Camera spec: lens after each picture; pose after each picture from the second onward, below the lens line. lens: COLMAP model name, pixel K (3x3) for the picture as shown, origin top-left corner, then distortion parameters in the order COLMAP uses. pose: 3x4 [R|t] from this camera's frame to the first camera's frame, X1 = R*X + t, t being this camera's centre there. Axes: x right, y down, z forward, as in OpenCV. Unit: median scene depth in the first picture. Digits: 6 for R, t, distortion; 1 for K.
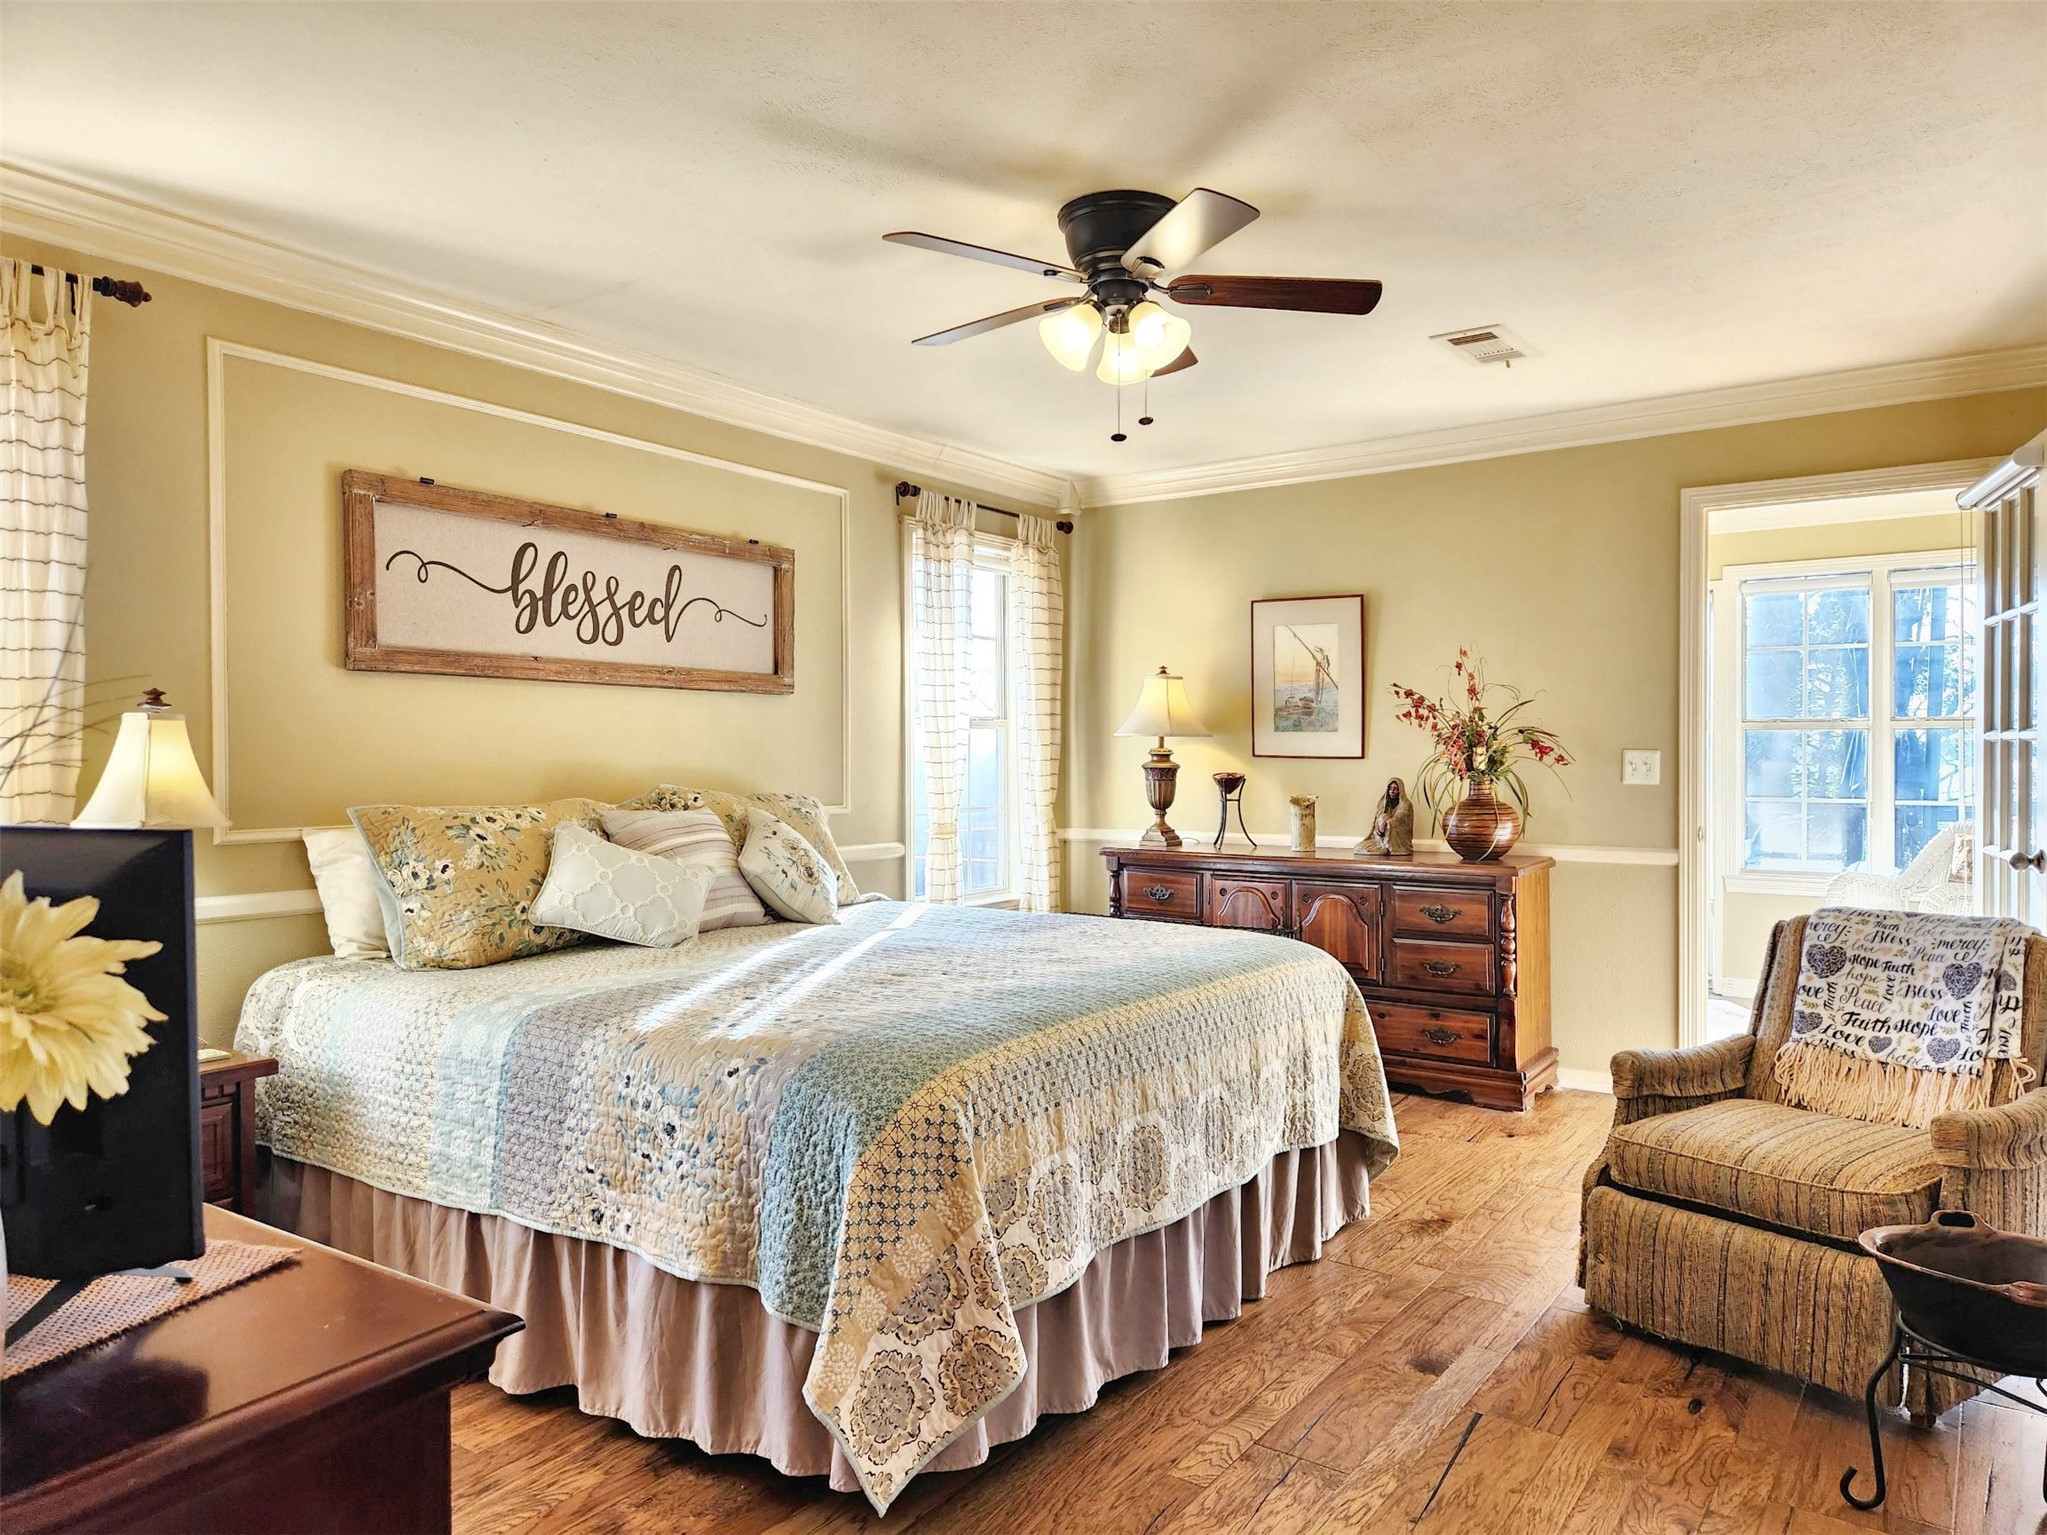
lens RADIAL K [[1375.4, 0, 1062.9], [0, 1375.4, 748.3], [0, 0, 1]] dist [0.064245, -0.055825]
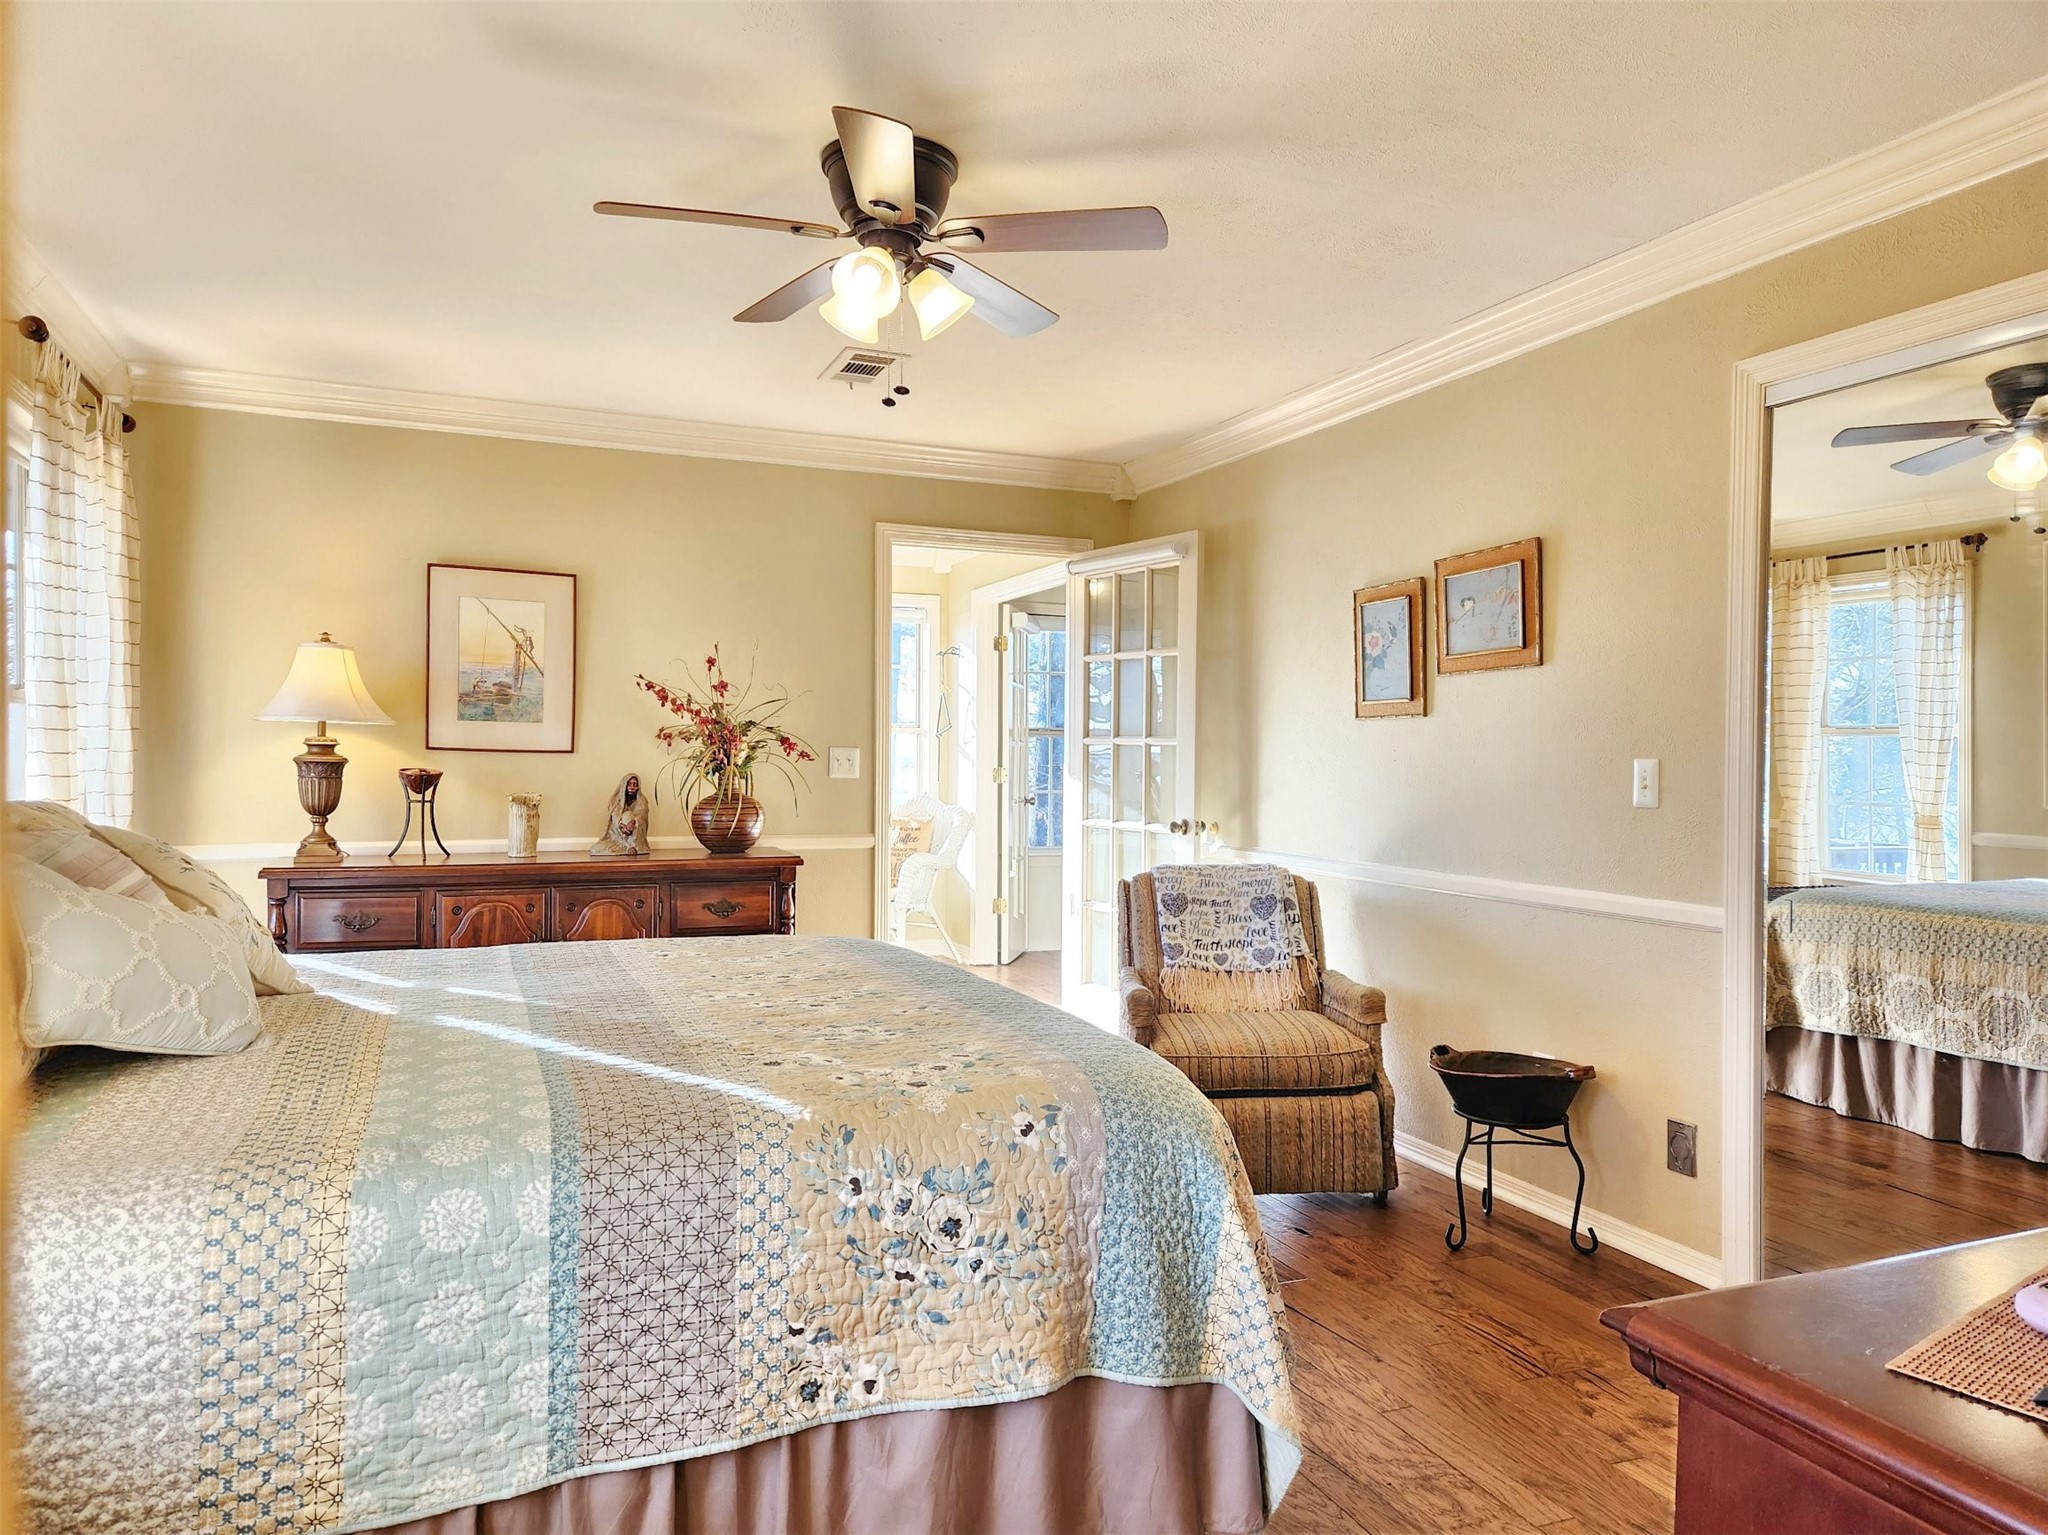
lens RADIAL K [[1376.0, 0, 1028.0], [0, 1376.0, 769.5], [0, 0, 1]] dist [0.064245, -0.055825]
pose [[0.542329, -0.001599, 0.840165, -0.684897], [-0.011323, 0.999893, 0.009211, 0.011816], [-0.840090, -0.014509, 0.542253, 0.421298]]
